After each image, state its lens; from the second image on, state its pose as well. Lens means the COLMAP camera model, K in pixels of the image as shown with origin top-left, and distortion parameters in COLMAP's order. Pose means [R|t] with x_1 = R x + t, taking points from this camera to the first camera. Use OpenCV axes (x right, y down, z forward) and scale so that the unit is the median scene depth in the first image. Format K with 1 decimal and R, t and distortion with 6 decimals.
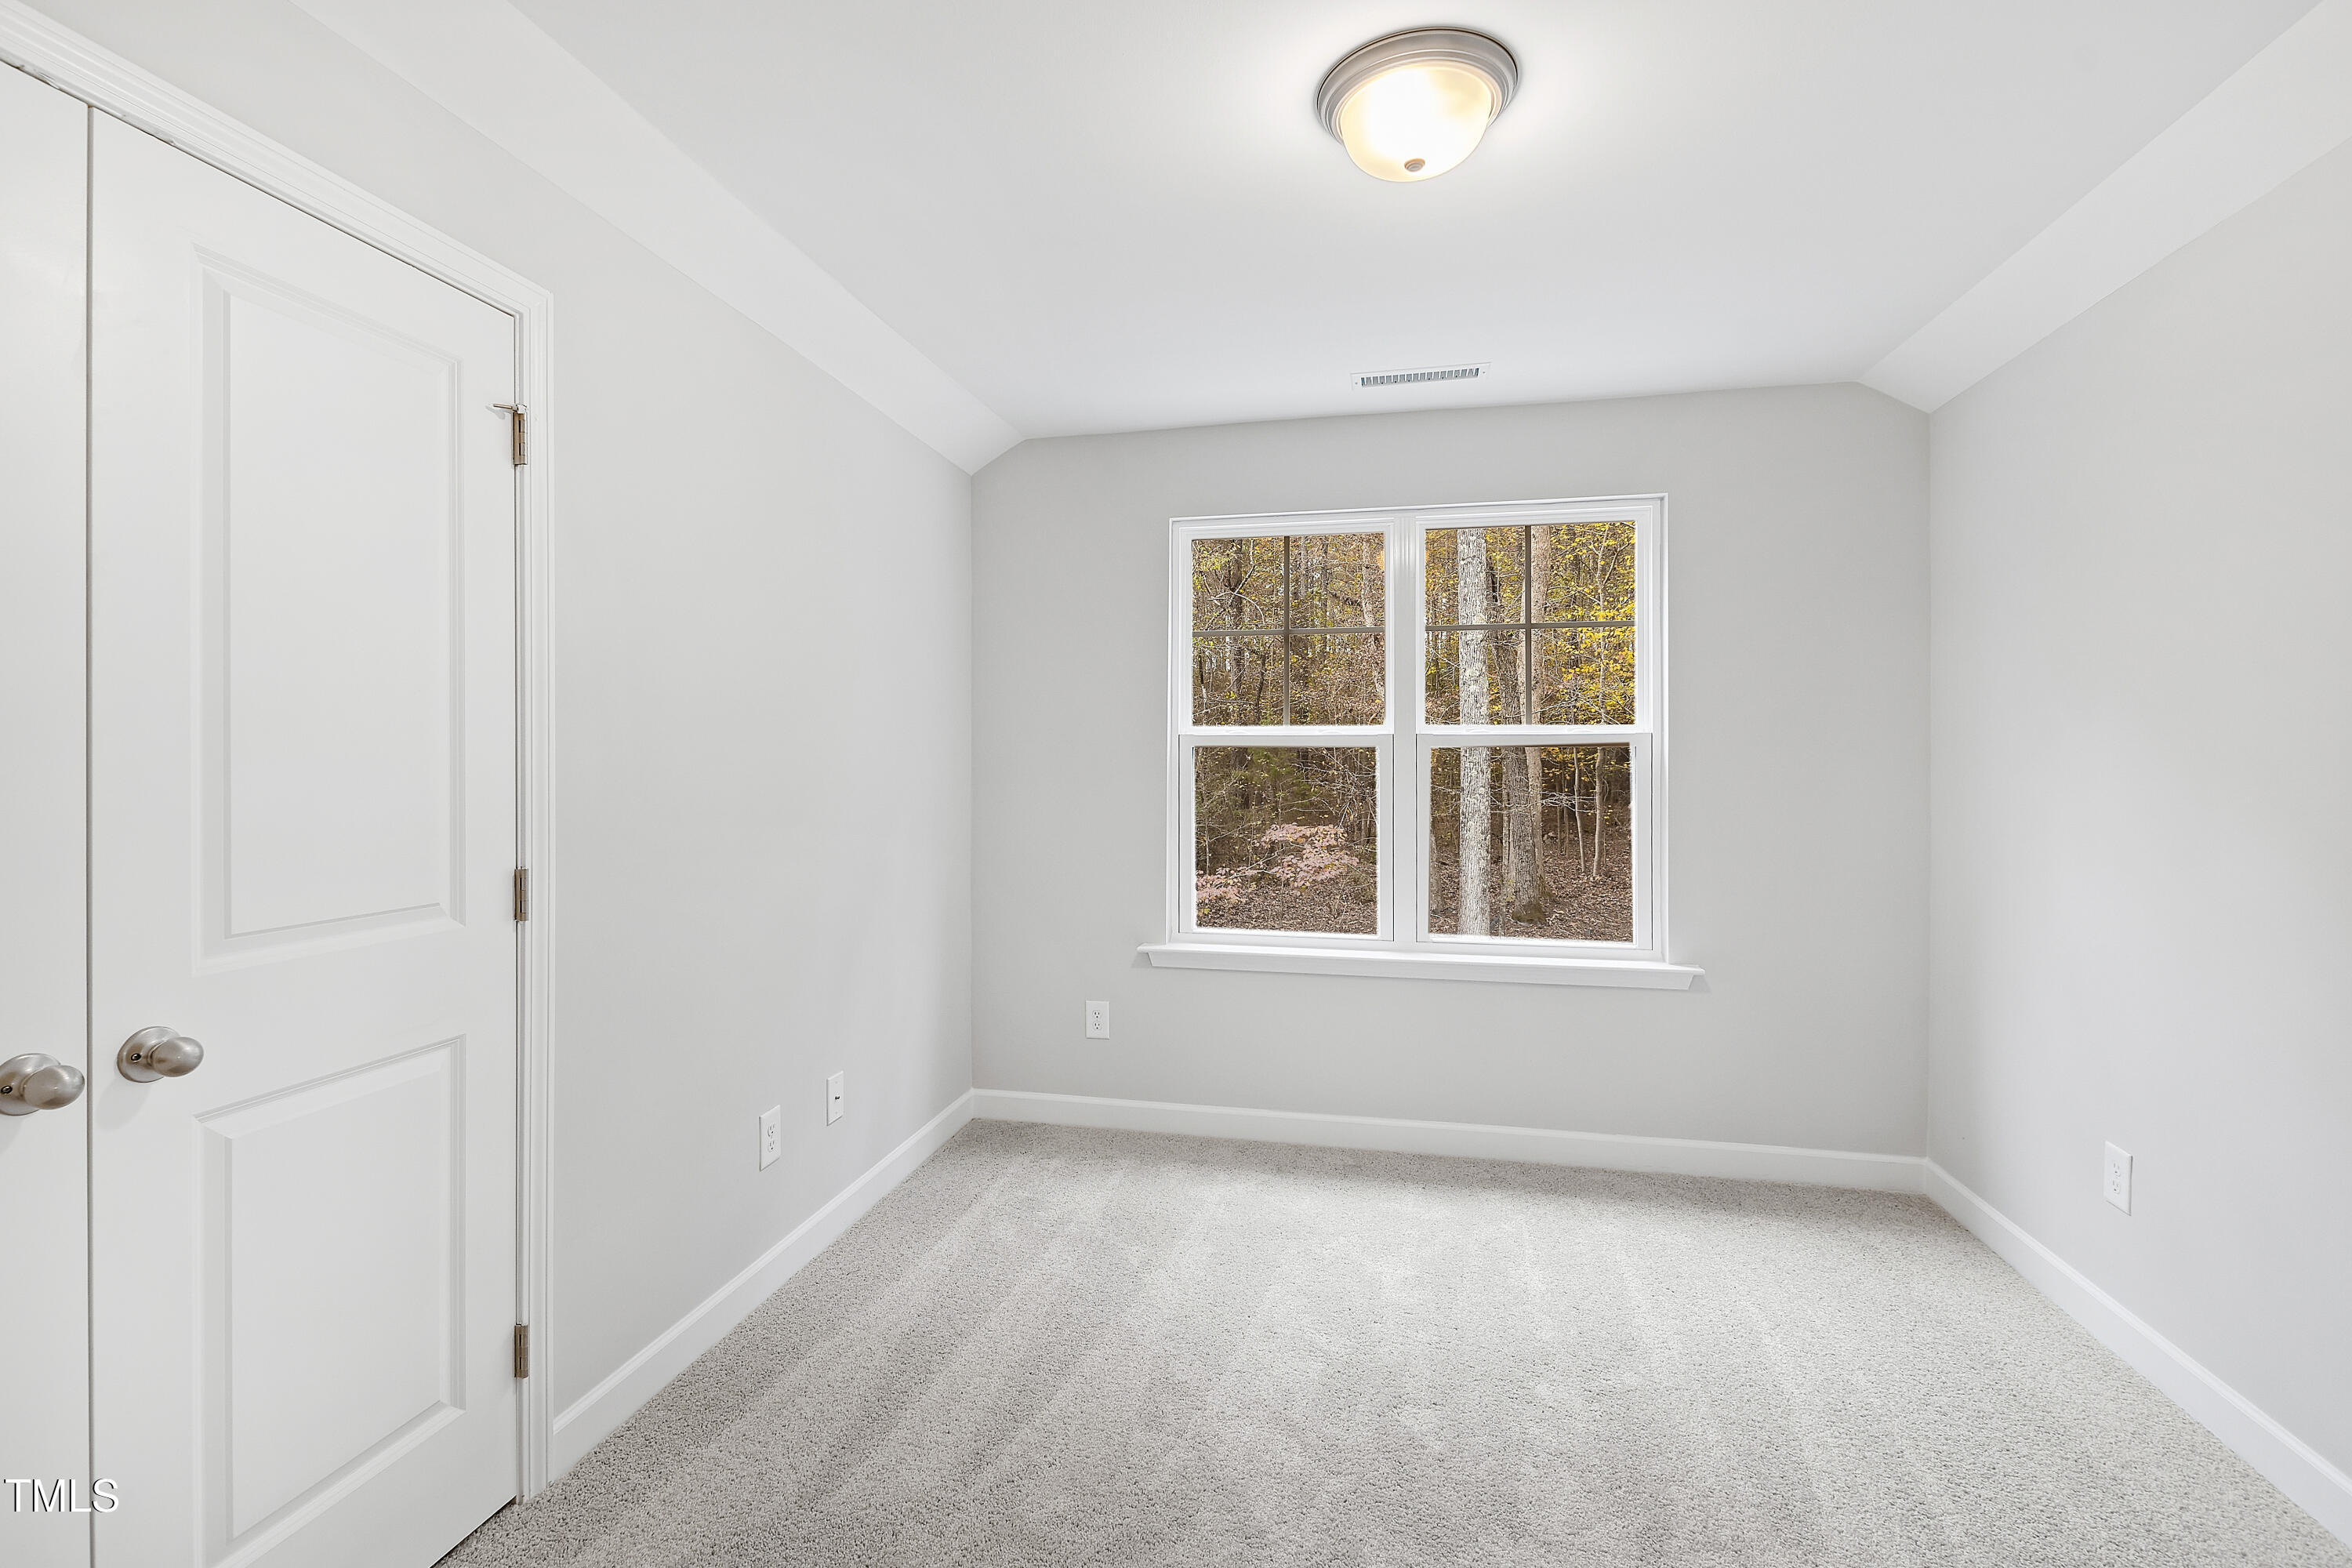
lens RADIAL K [[1035.9, 0, 1152.4], [0, 1035.9, 768.8], [0, 0, 1]] dist [0.000091, -0.003406]
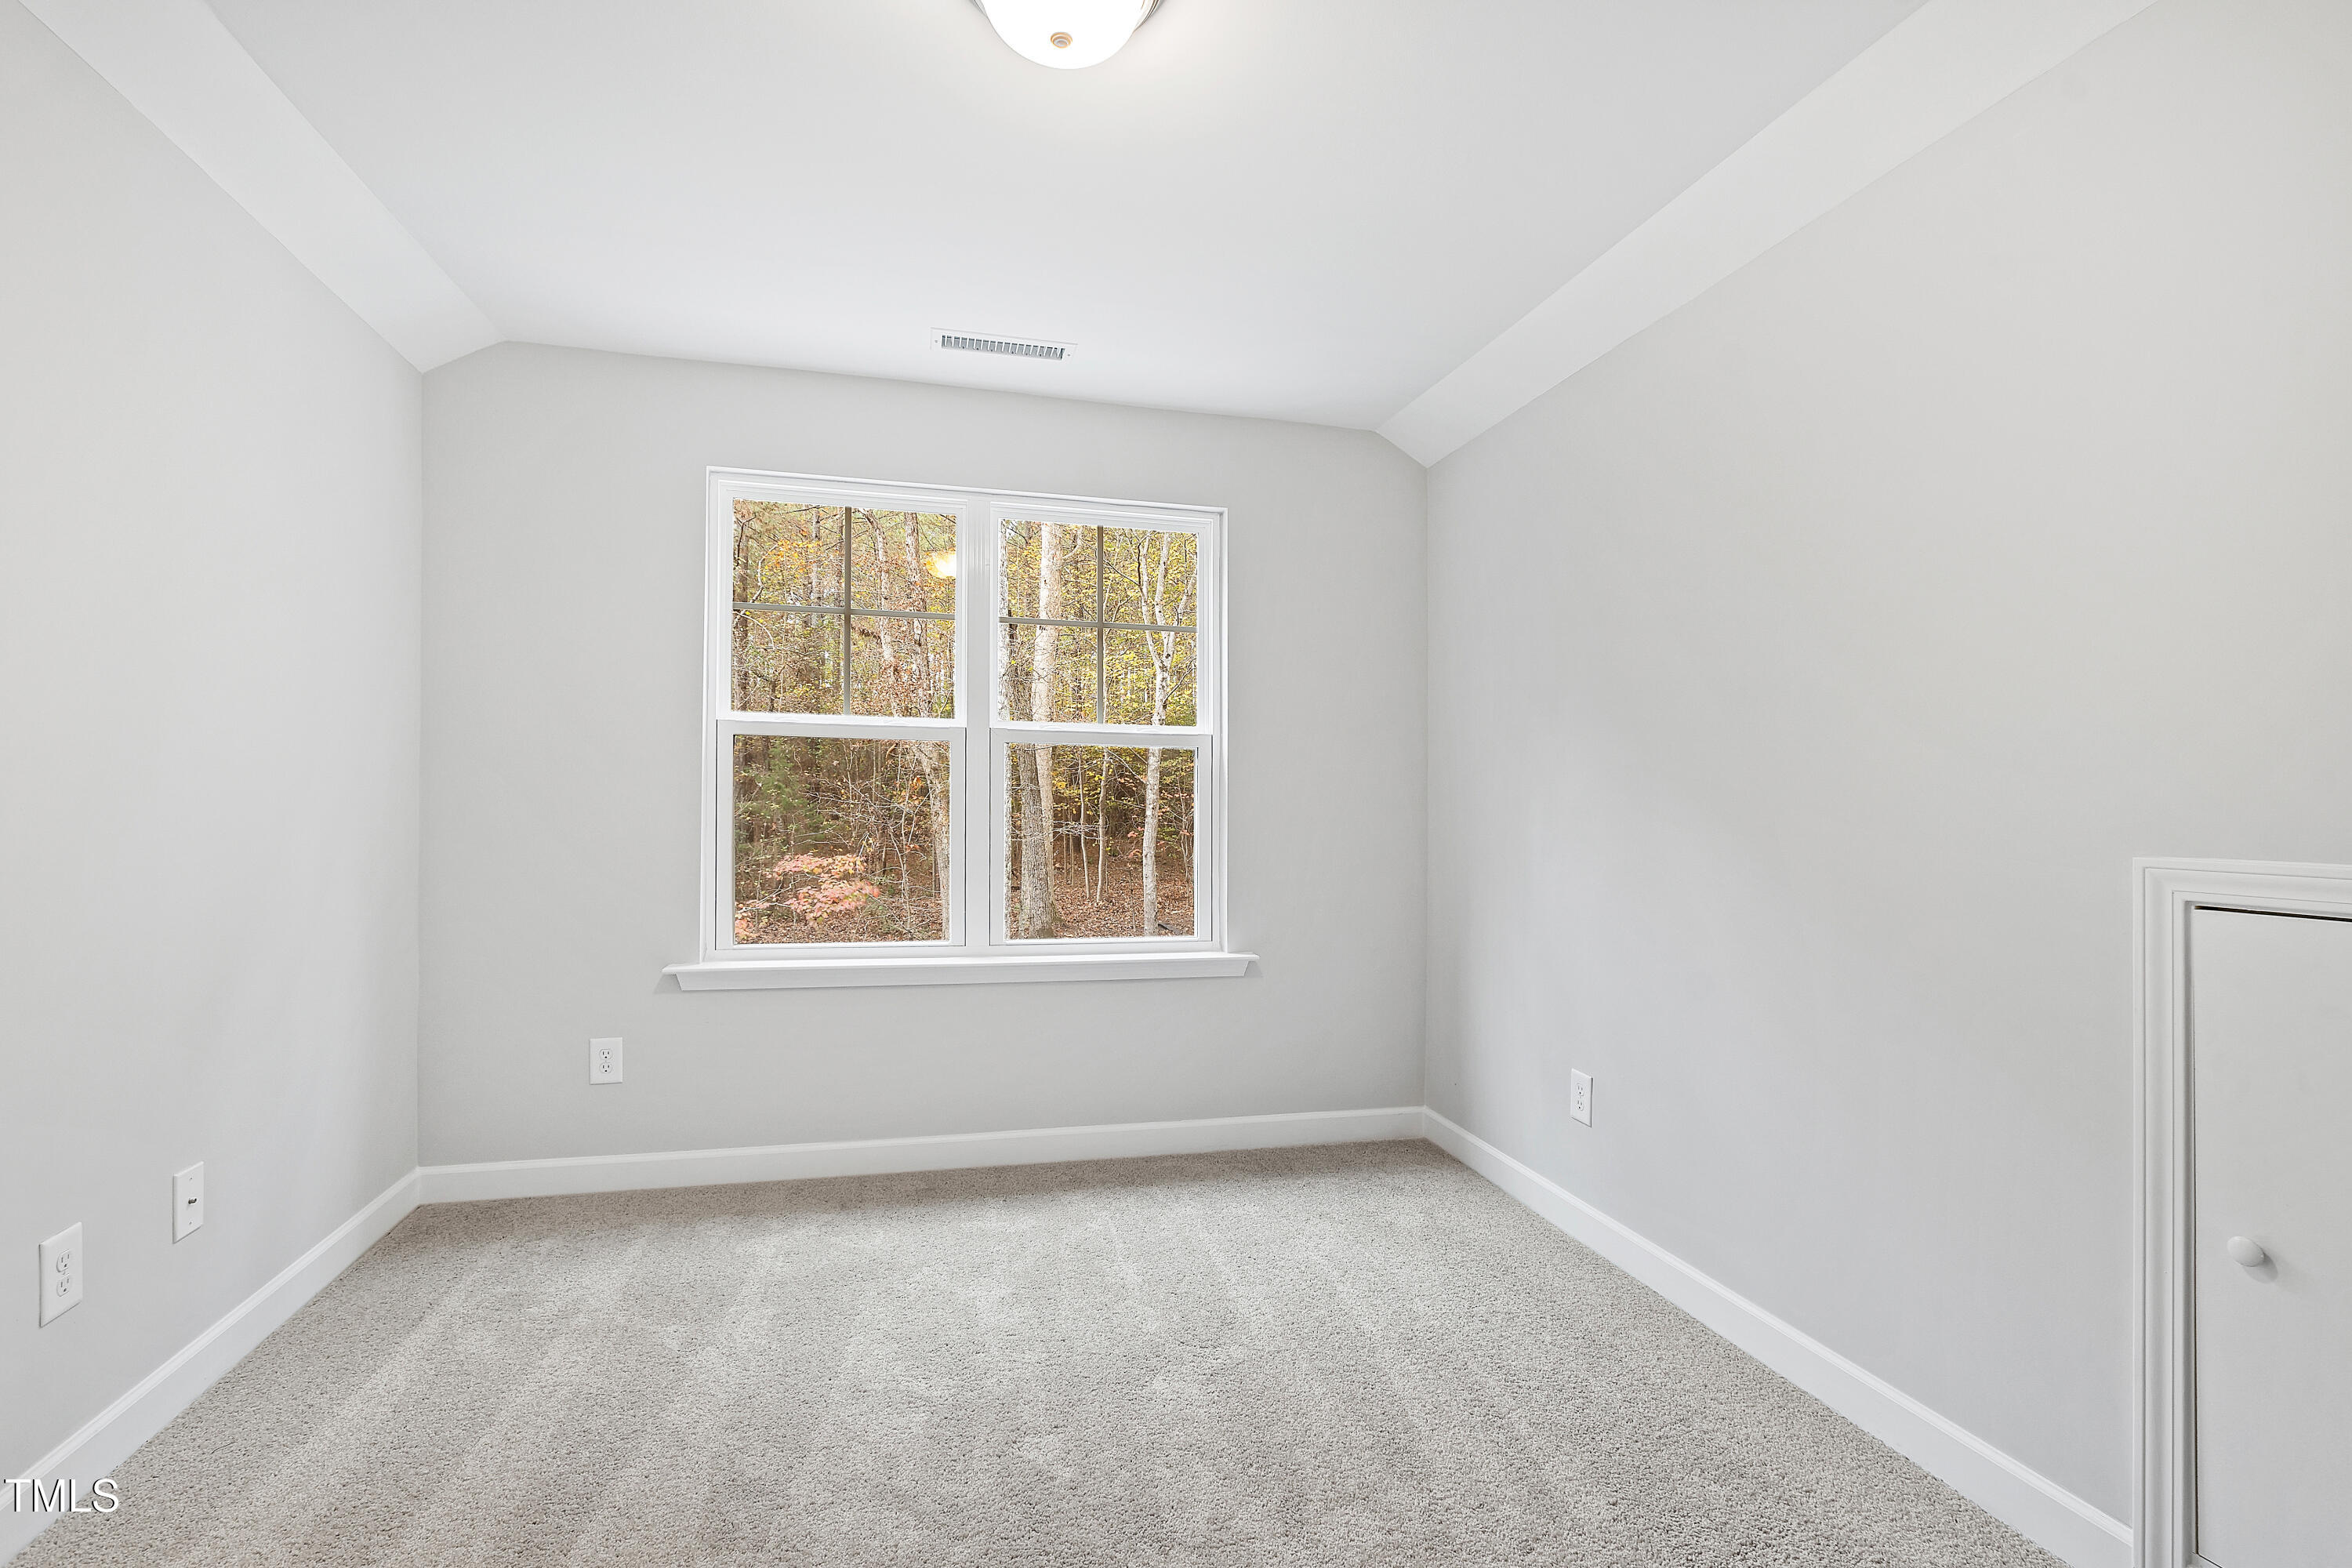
lens RADIAL K [[1035.9, 0, 1160.1], [0, 1035.9, 809.2], [0, 0, 1]] dist [0.000091, -0.003406]
pose [[0.894800, 0.011504, 0.446318, -0.039585], [-0.015246, 0.999872, 0.004792, 0.045973], [-0.446206, -0.011093, 0.894861, 0.106417]]
